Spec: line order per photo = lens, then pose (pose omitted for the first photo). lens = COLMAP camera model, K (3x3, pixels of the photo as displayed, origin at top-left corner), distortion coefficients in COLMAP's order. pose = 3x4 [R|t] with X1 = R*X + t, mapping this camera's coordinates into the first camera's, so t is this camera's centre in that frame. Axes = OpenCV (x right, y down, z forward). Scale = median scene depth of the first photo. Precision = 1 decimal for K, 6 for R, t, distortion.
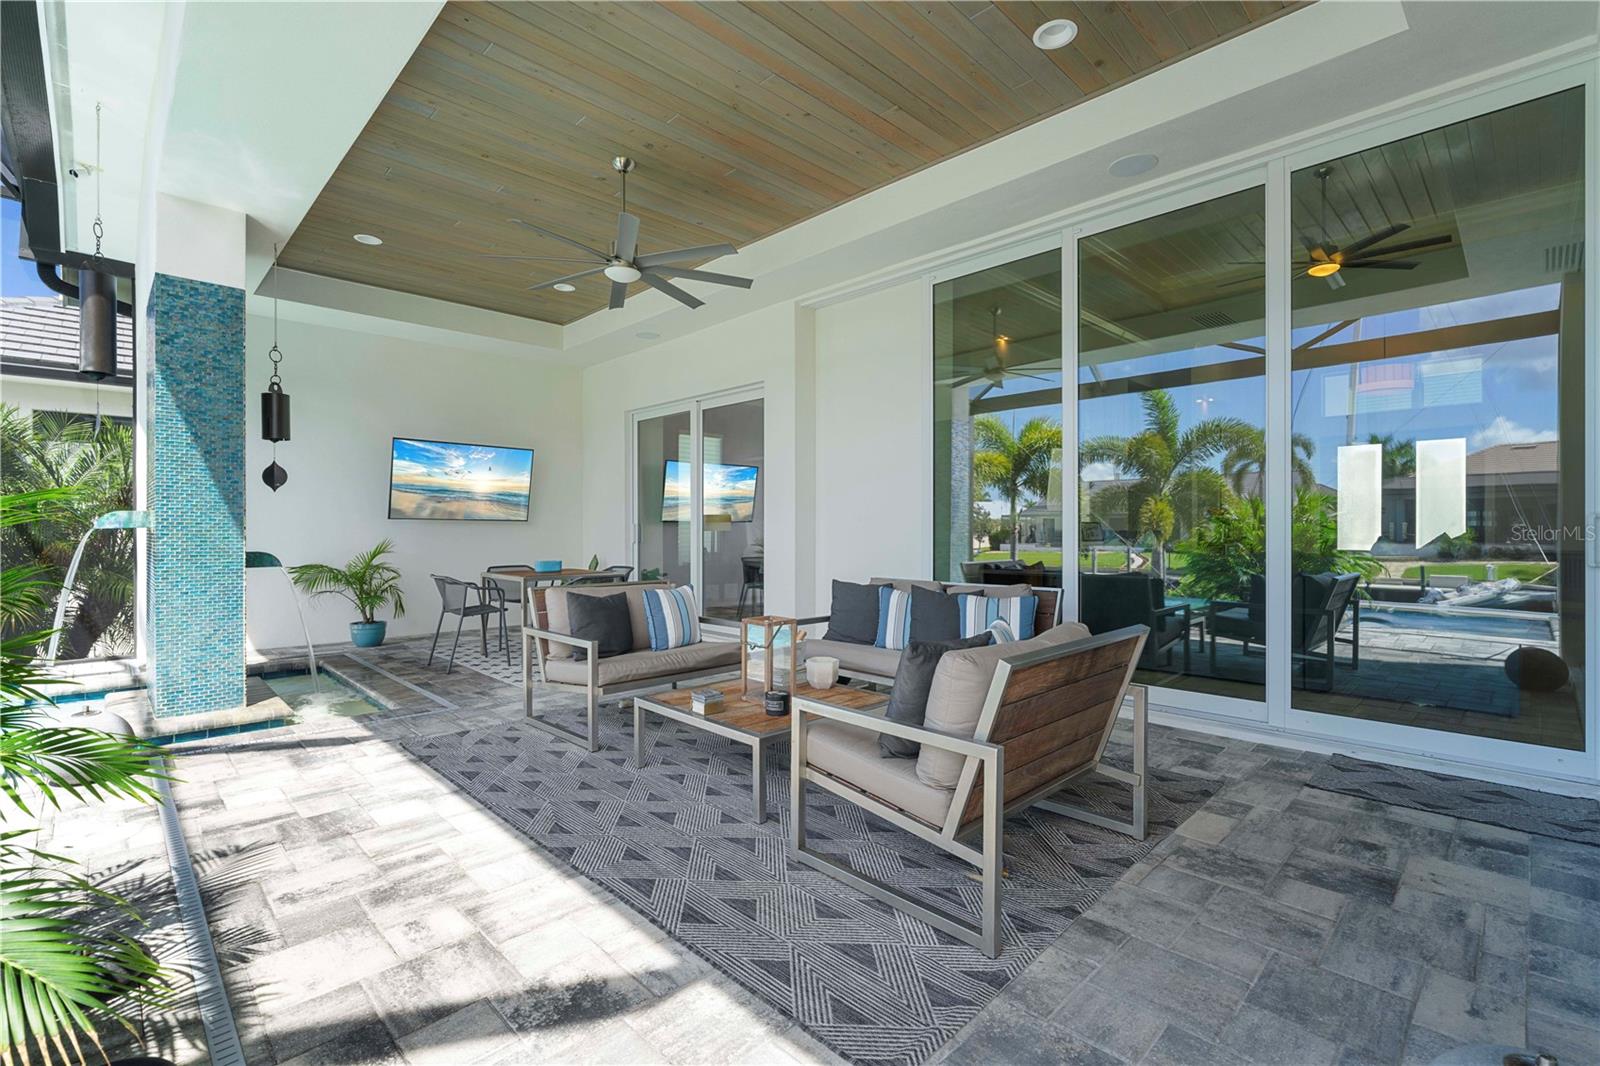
lens RADIAL K [[716.9, 0, 801.0], [0, 716.9, 532.3], [0, 0, 1]] dist [-0.007945, 0.001425]
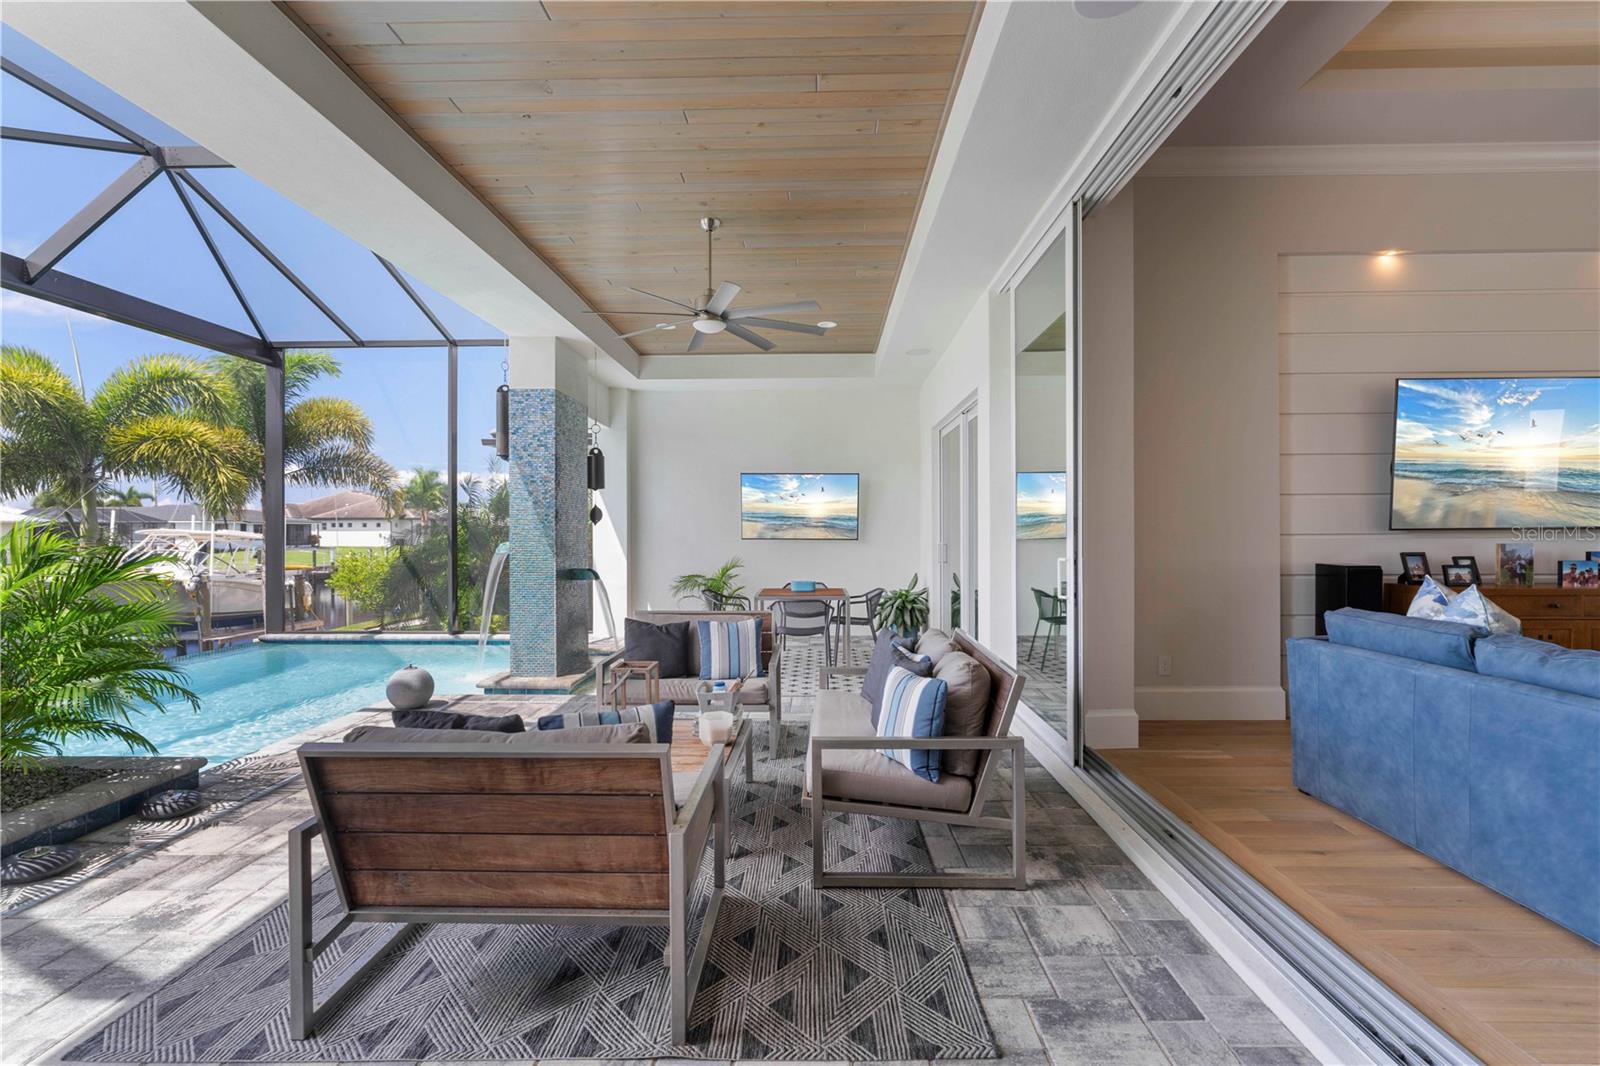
lens RADIAL K [[722.4, 0, 804.4], [0, 722.4, 530.0], [0, 0, 1]] dist [-0.005644, 0.000751]
pose [[0.698005, -0.003829, -0.716082, 0.654293], [0.000703, 0.999989, -0.004661, -0.048547], [0.716092, 0.002750, 0.698000, 0.354876]]
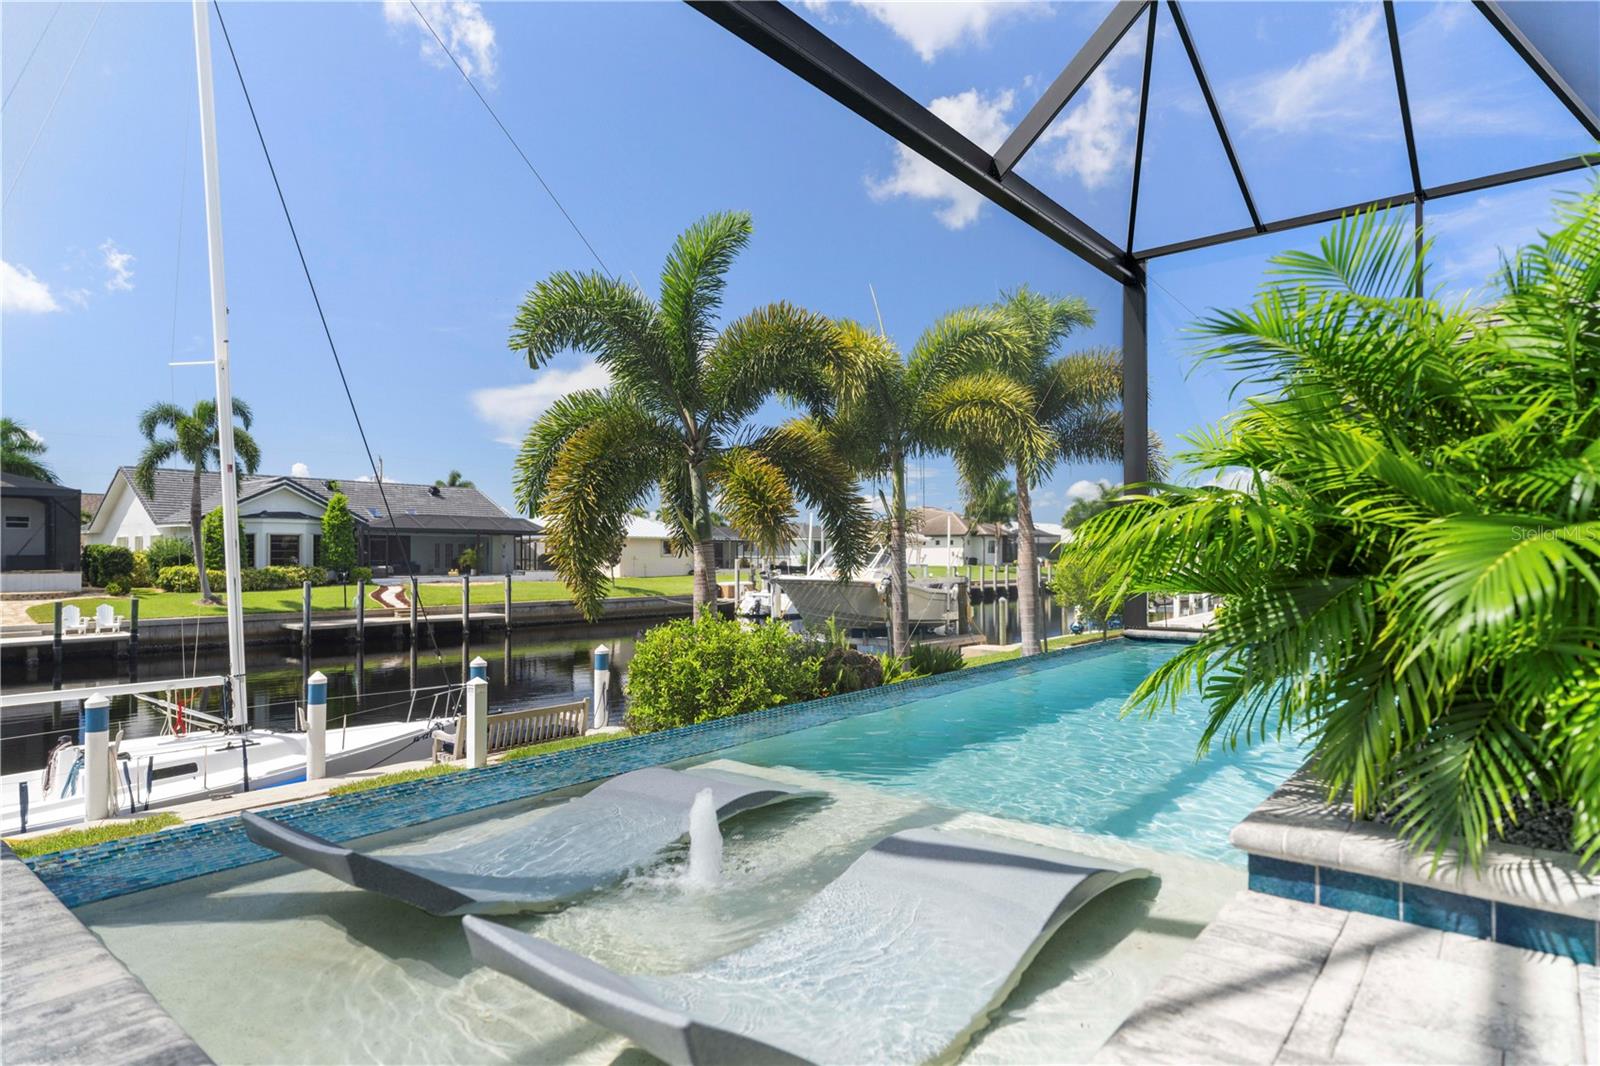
lens RADIAL K [[886.8, 0, 796.8], [0, 886.8, 541.0], [0, 0, 1]] dist [-0.002211, 0.000127]
pose [[0.102174, -0.018405, -0.994596, -0.054573], [-0.001297, 0.999826, -0.018635, 0.088101], [0.994766, 0.003194, 0.102132, -0.274995]]
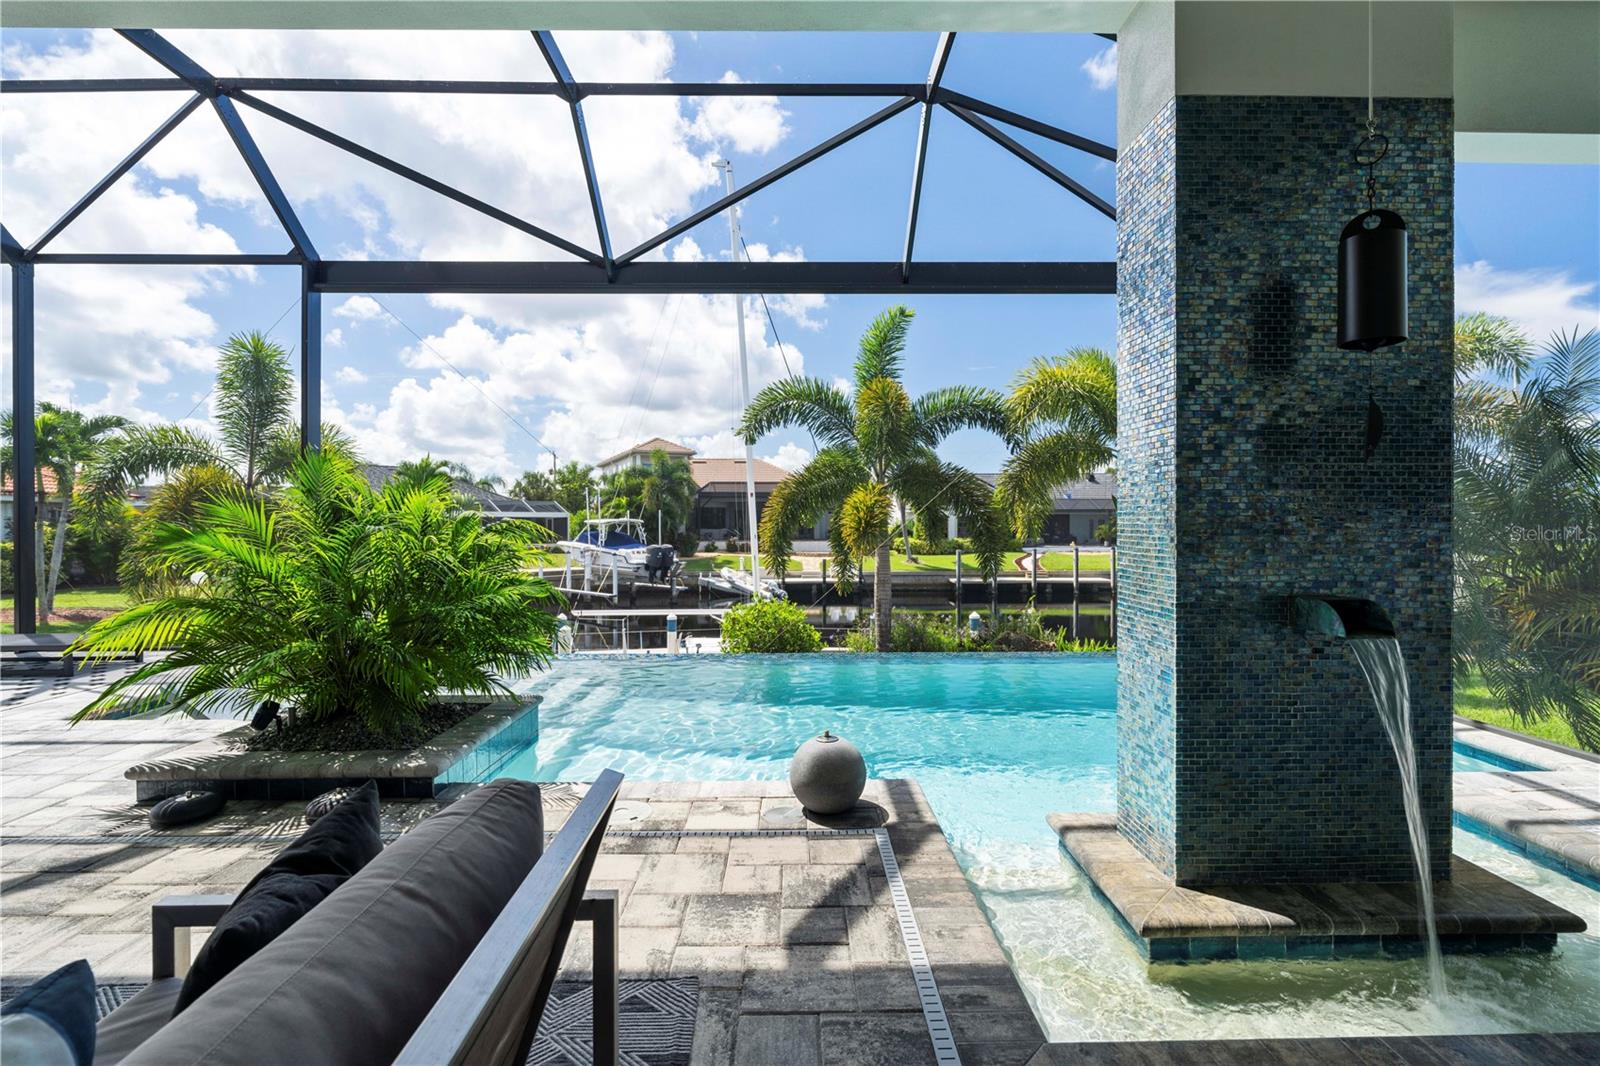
lens RADIAL K [[725.5, 0, 804.6], [0, 725.5, 530.6], [0, 0, 1]] dist [-0.002858, -0.000045]
pose [[-0.689810, 0.005563, -0.723969, -0.211820], [-0.001051, 0.999962, 0.008685, -0.024448], [0.723990, 0.006752, -0.689778, 1.234820]]
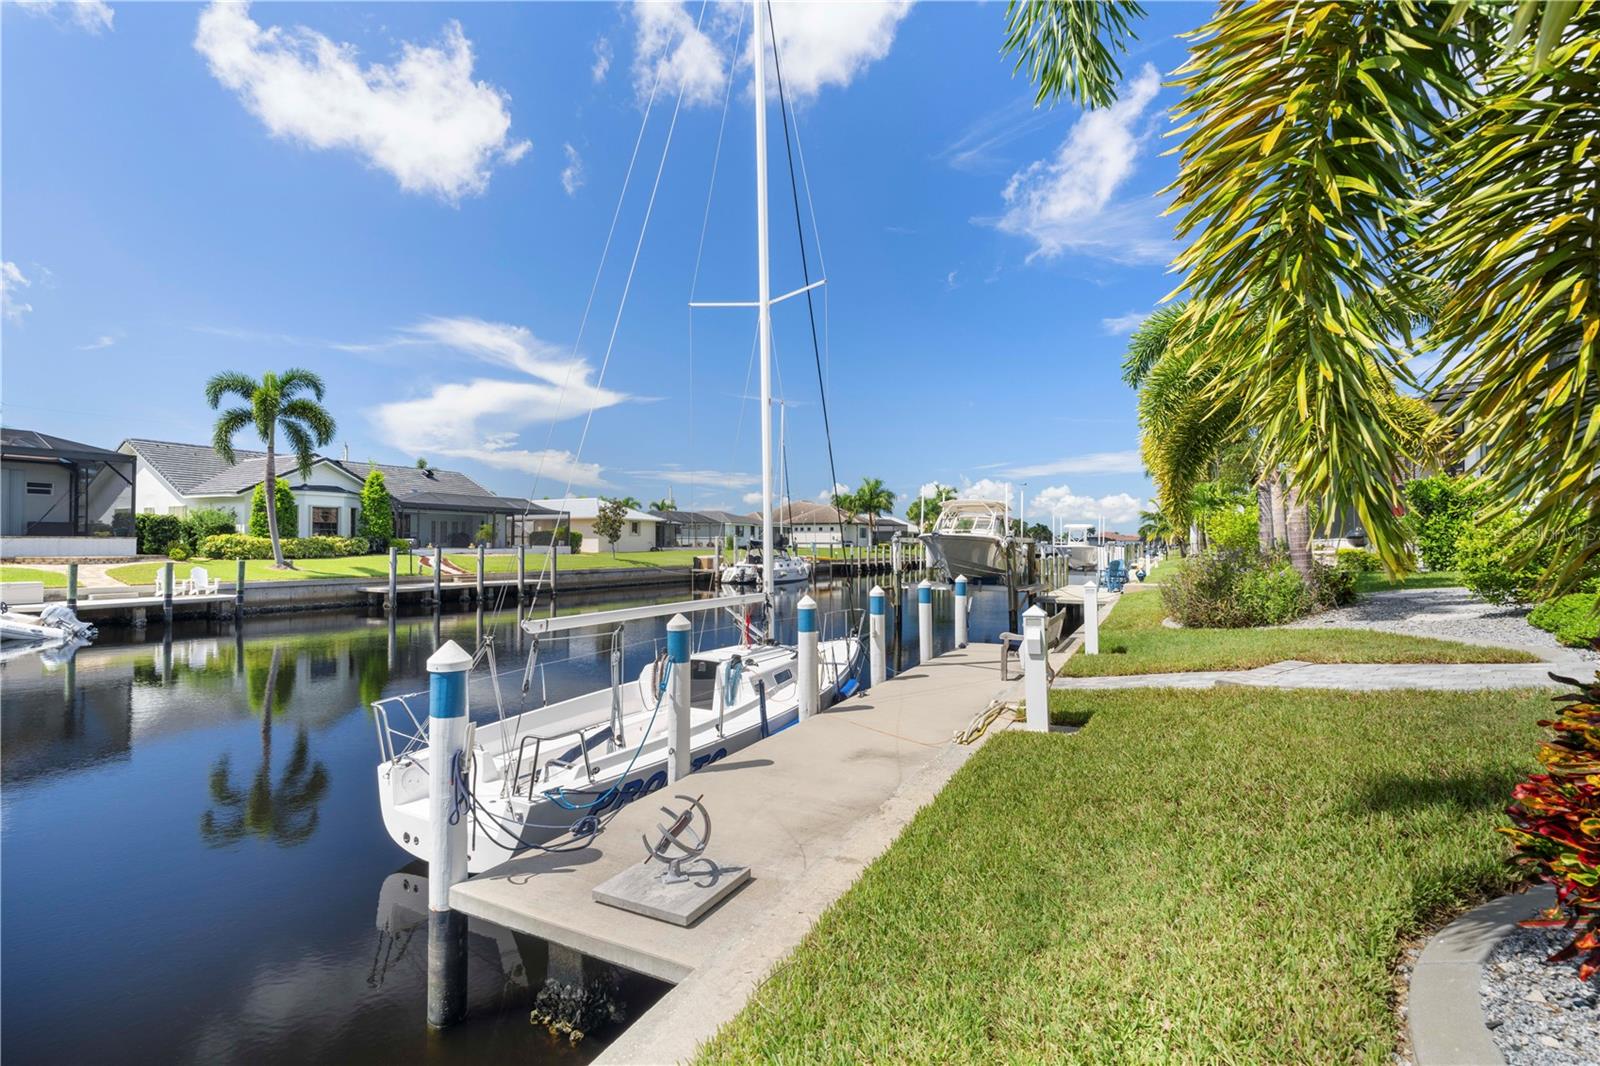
lens RADIAL K [[718.7, 0, 802.9], [0, 718.7, 532.9], [0, 0, 1]] dist [-0.003792, 0.000579]
pose [[0.326879, -0.017532, -0.944903, -0.592490], [-0.005189, 0.999780, -0.020345, 0.290573], [0.945052, 0.011553, 0.326716, -2.380838]]
